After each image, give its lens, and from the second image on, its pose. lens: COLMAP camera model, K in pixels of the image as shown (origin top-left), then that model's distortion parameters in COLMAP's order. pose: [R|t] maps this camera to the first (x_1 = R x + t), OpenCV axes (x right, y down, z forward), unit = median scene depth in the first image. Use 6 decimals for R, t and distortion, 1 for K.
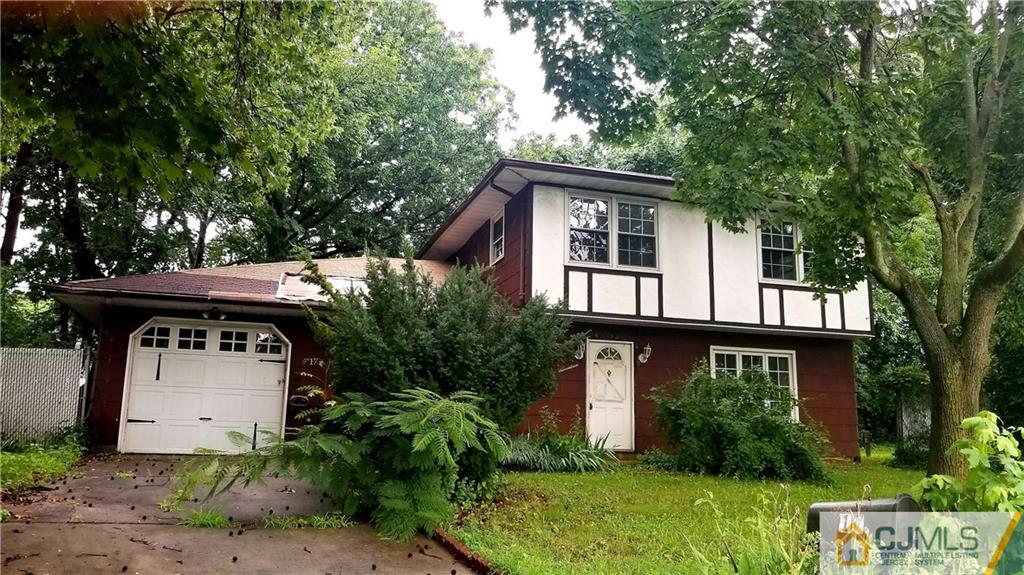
lens RADIAL K [[818.6, 0, 512.0], [0, 818.6, 287.5], [0, 0, 1]] dist [0.000800, -0.001296]
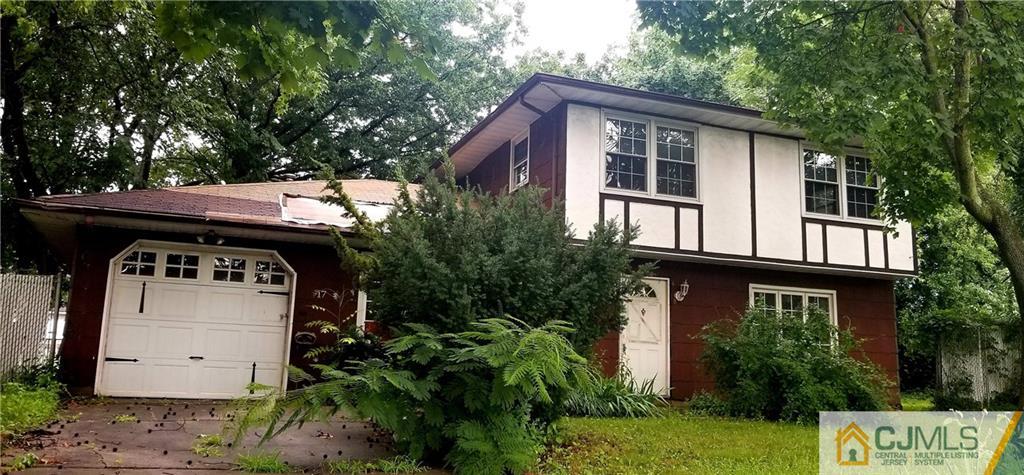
lens RADIAL K [[910.2, 0, 512.7], [0, 910.2, 222.7], [0, 0, 1]] dist [0.002655, 0.000278]
pose [[0.994937, 0.021330, 0.098215, -0.134933], [-0.020439, 0.999740, -0.010066, 0.018948], [-0.098404, 0.008007, 0.995114, 0.000554]]
